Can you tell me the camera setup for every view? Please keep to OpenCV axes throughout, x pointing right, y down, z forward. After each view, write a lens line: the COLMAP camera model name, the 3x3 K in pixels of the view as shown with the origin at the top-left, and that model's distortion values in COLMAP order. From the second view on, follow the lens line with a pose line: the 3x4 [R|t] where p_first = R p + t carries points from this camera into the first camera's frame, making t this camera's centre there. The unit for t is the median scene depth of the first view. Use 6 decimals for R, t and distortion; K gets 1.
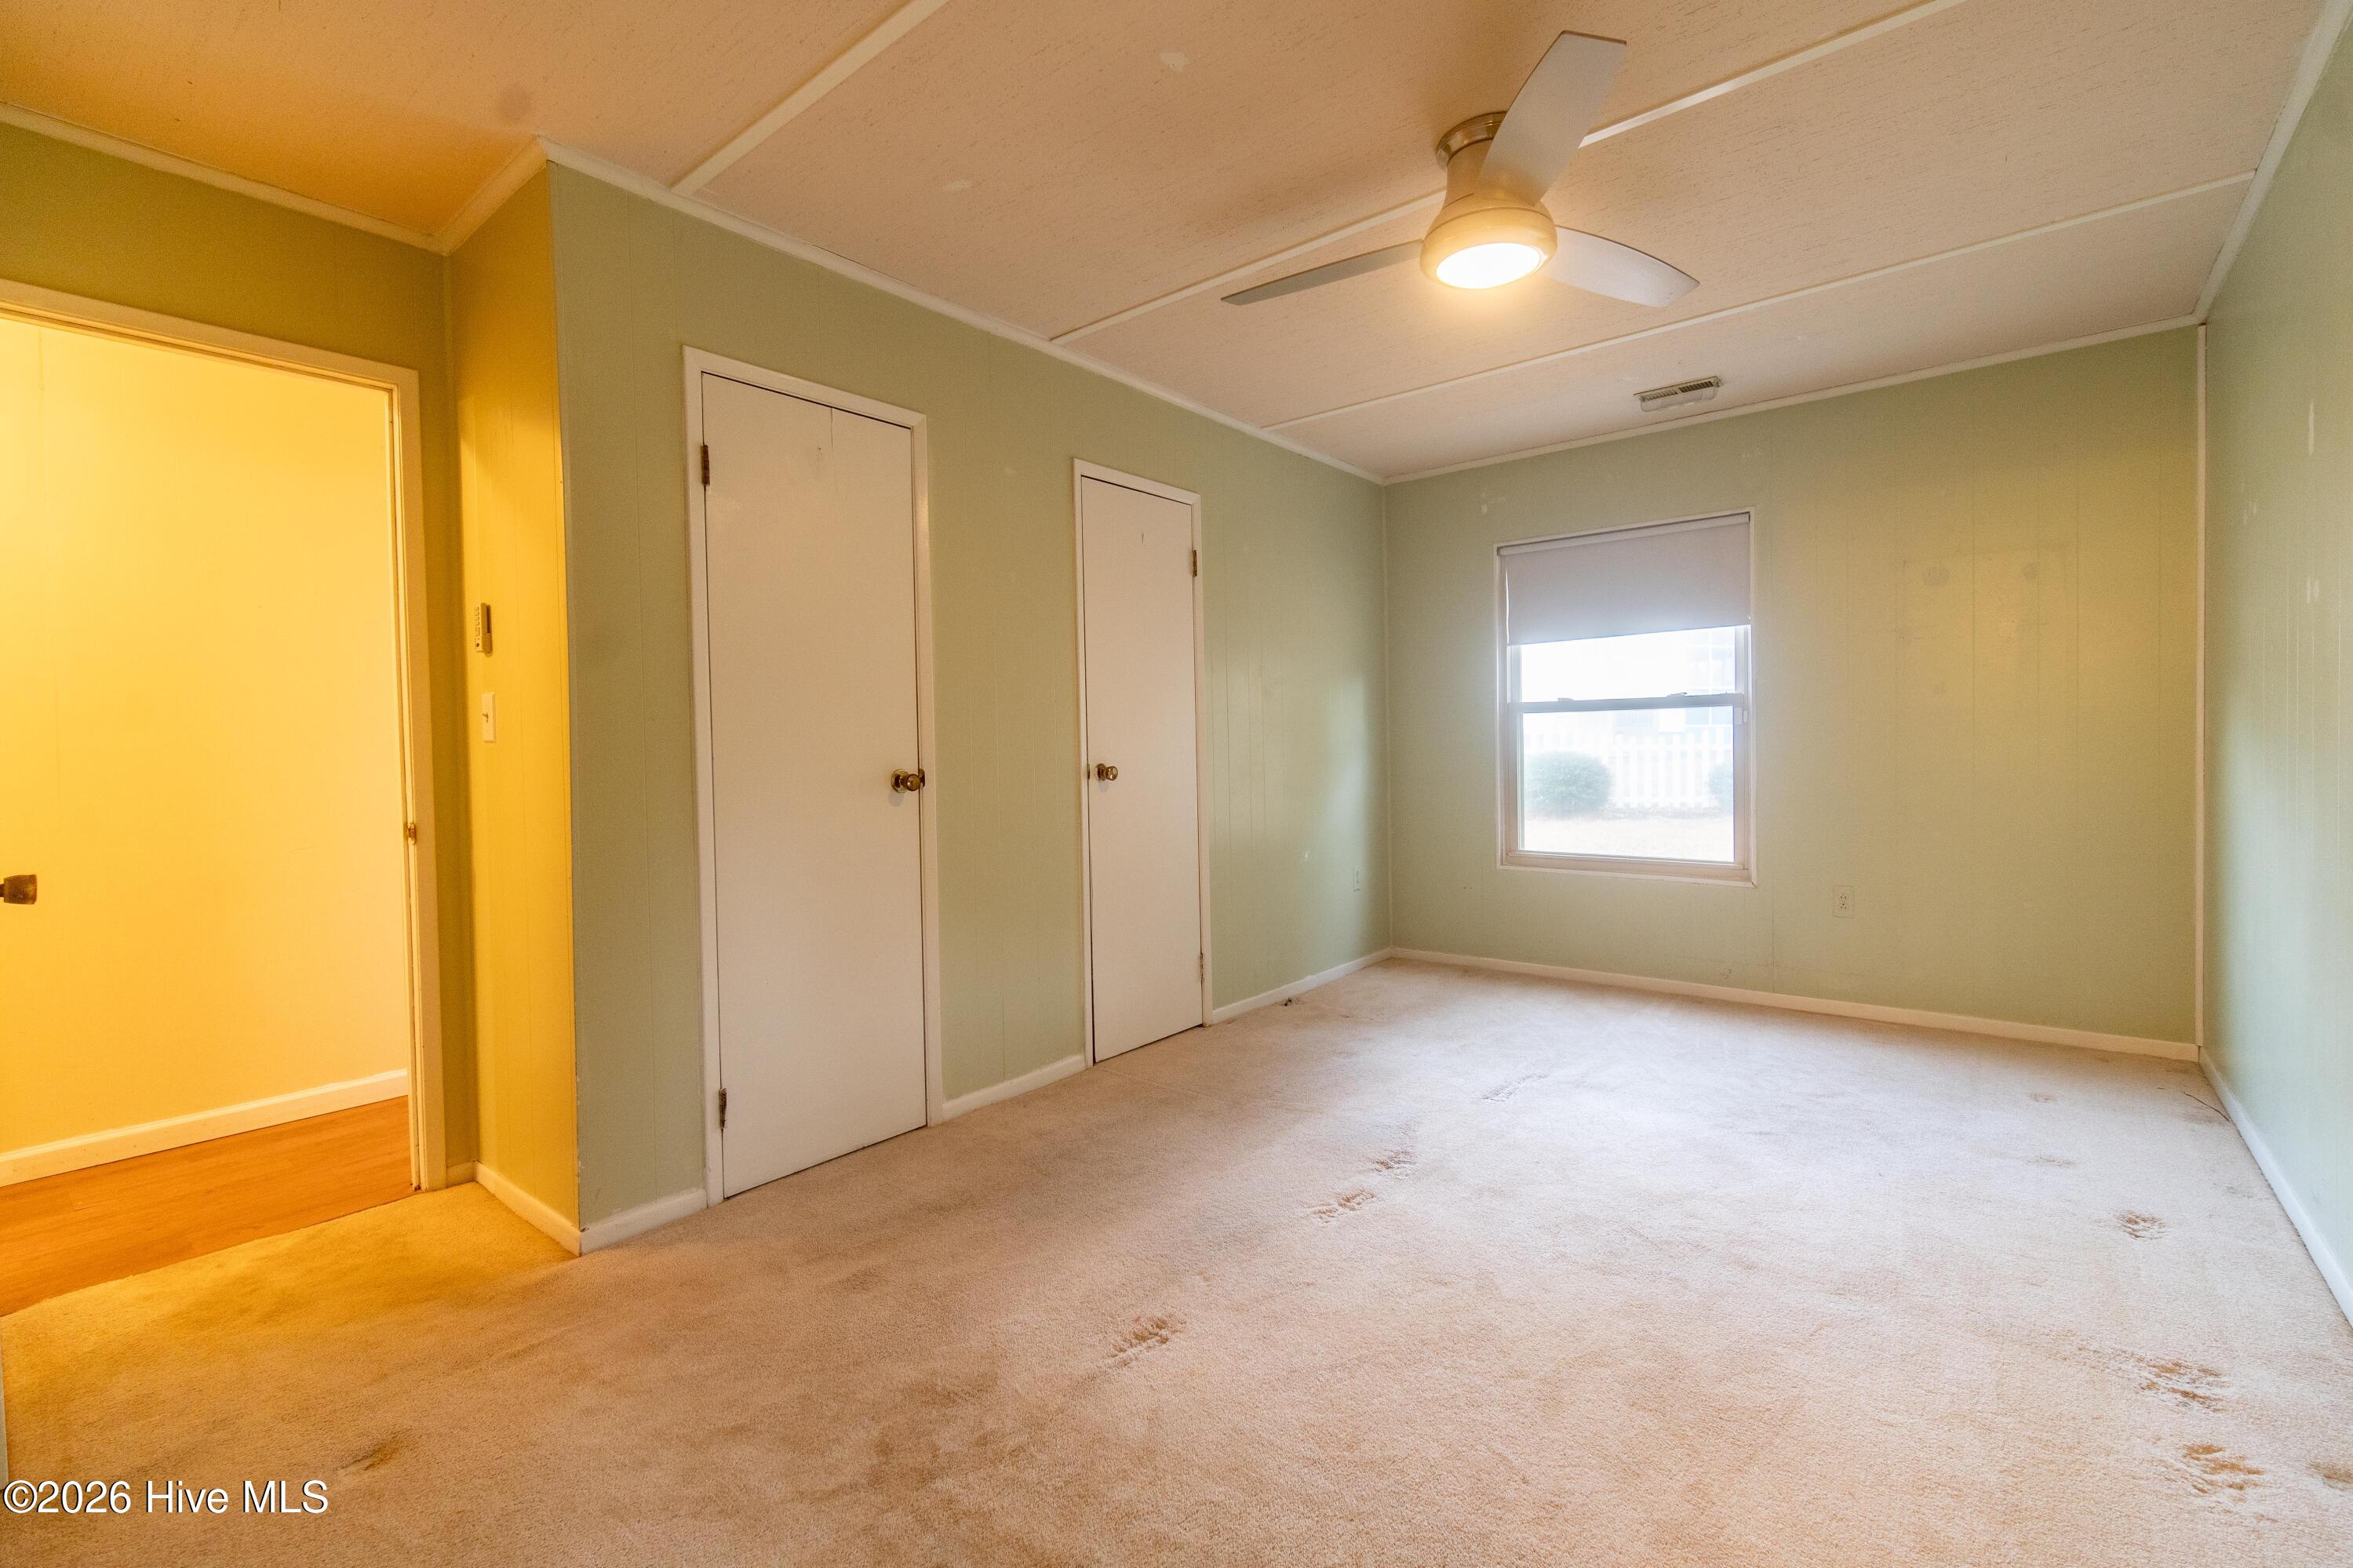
lens RADIAL K [[1010.7, 0, 1169.6], [0, 1010.7, 762.7], [0, 0, 1]] dist [-0.001298, 0.000288]
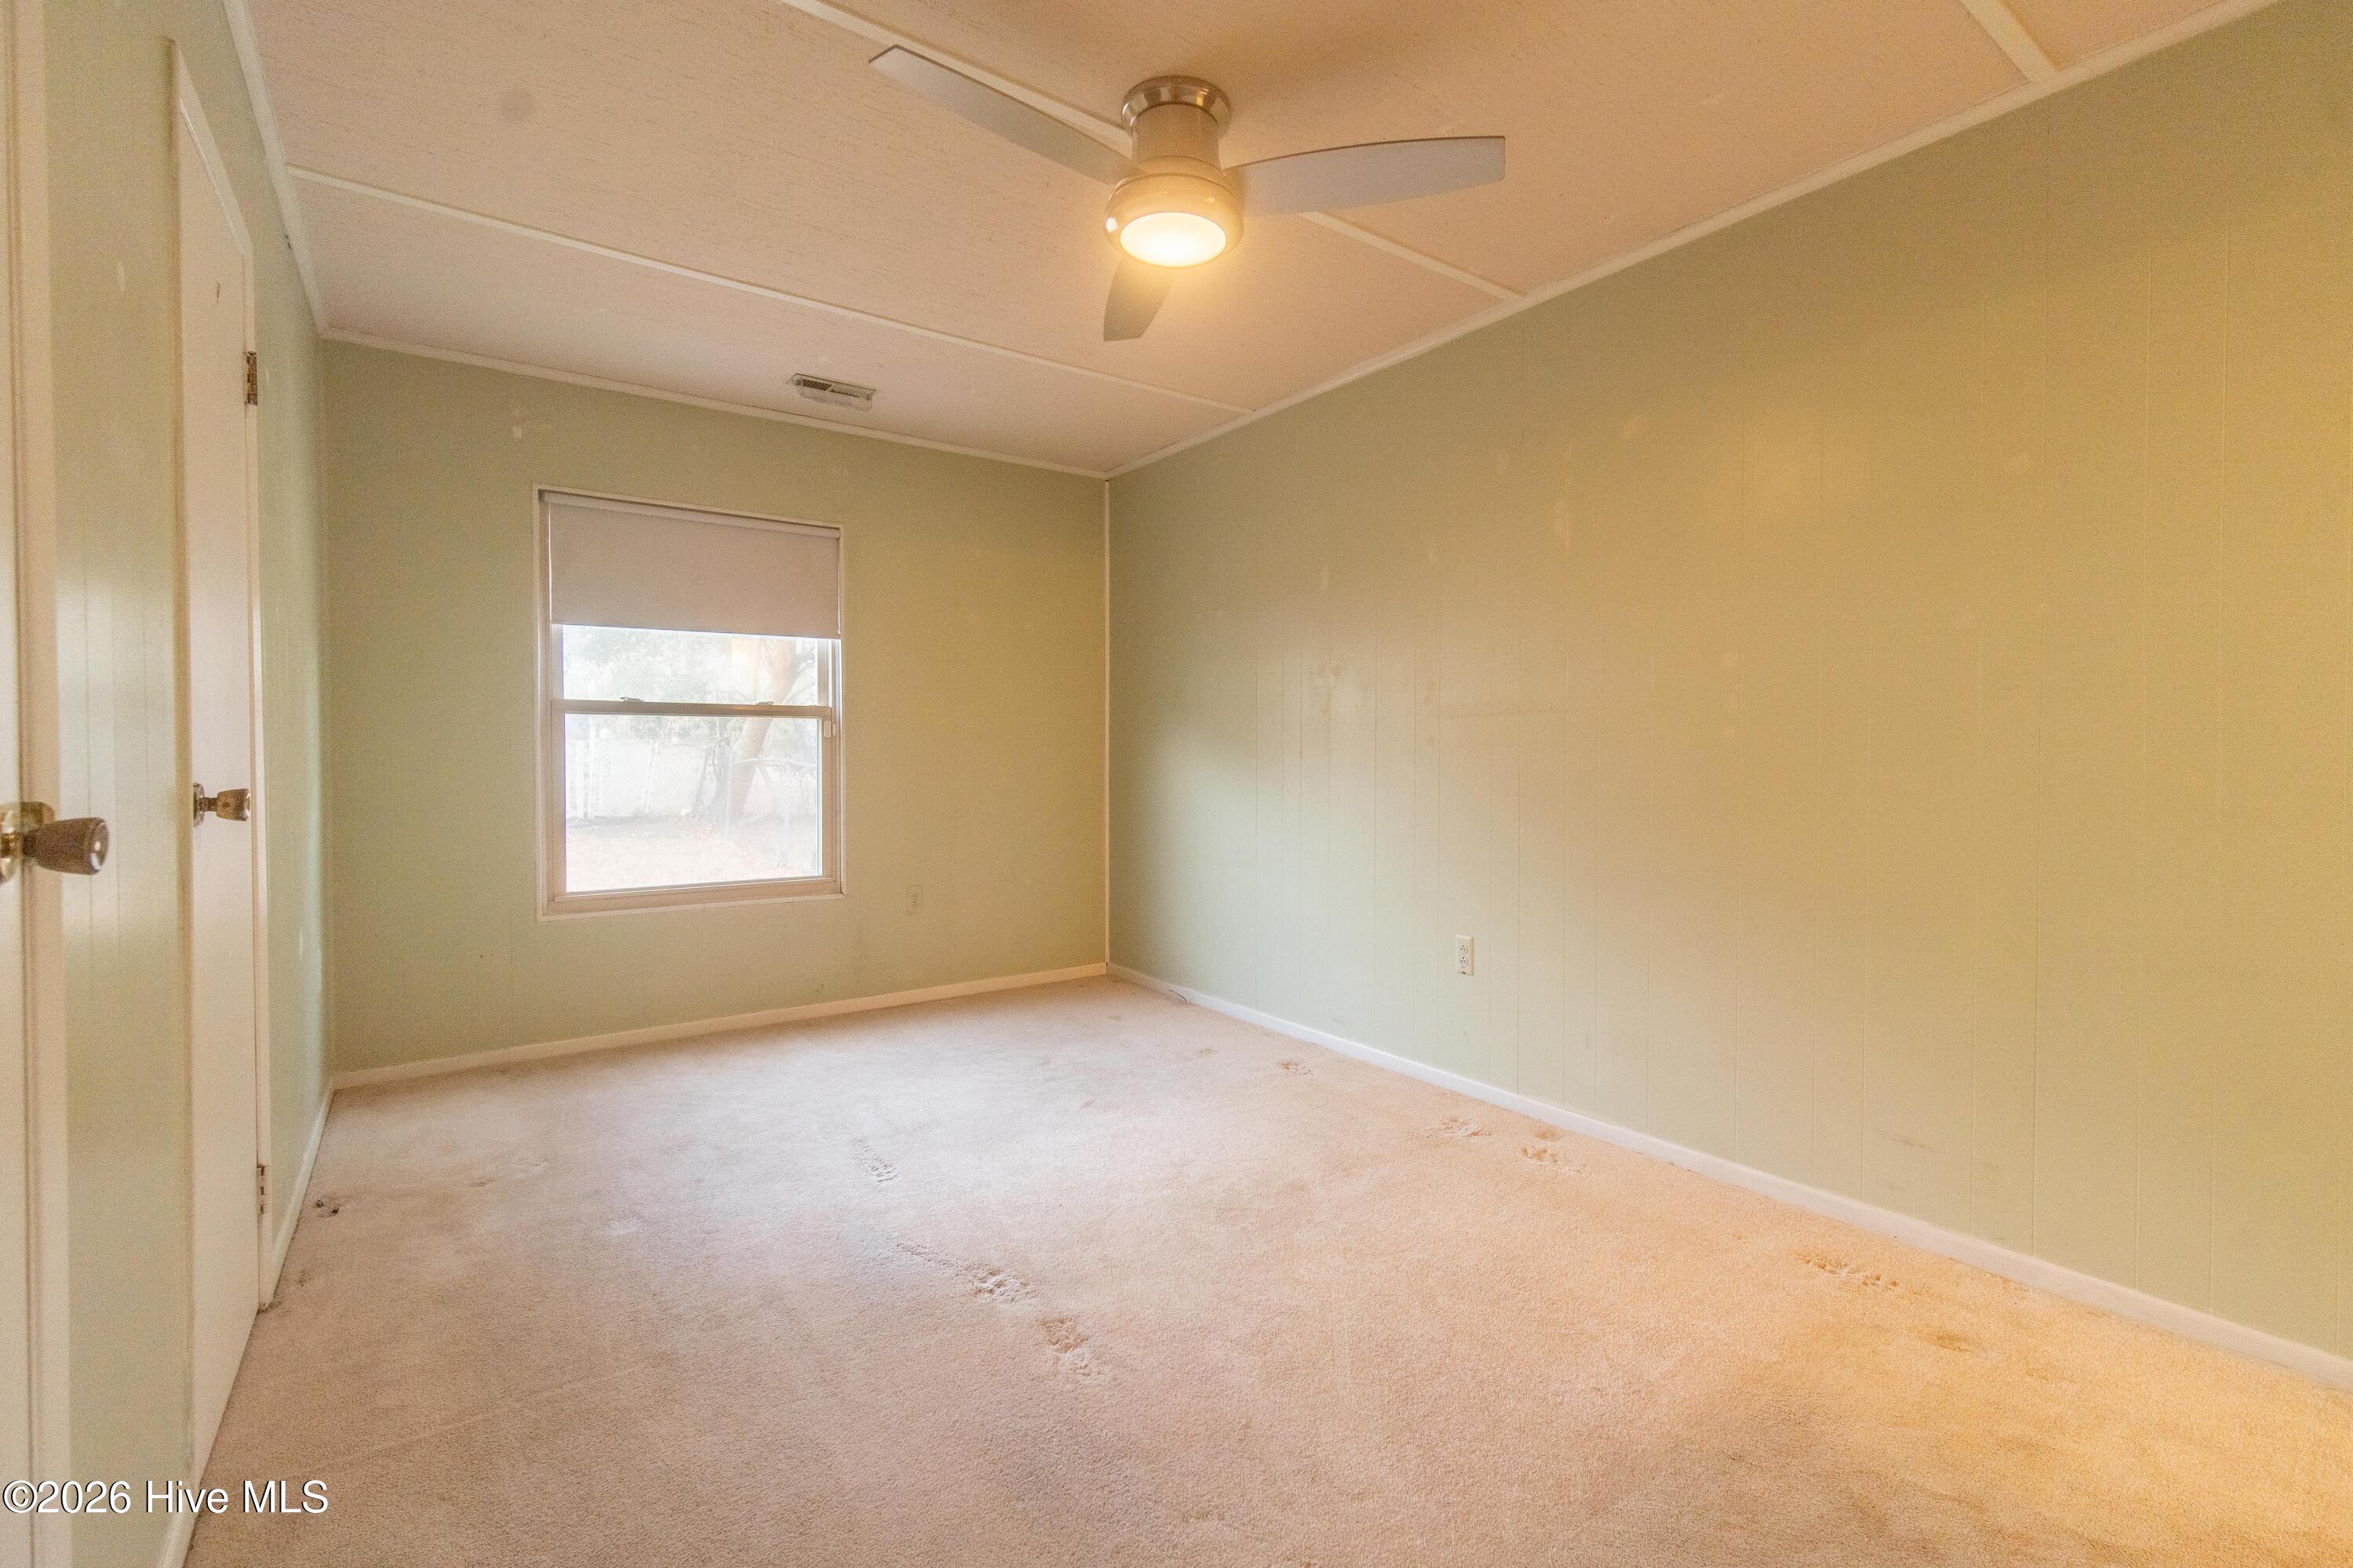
lens RADIAL K [[1010.7, 0, 1169.6], [0, 1010.7, 762.7], [0, 0, 1]] dist [-0.001298, 0.000288]
pose [[0.250605, 0.005689, 0.968073, -0.322462], [0.008464, 0.999932, -0.008067, -0.001918], [-0.968052, 0.010215, 0.250540, 0.421425]]
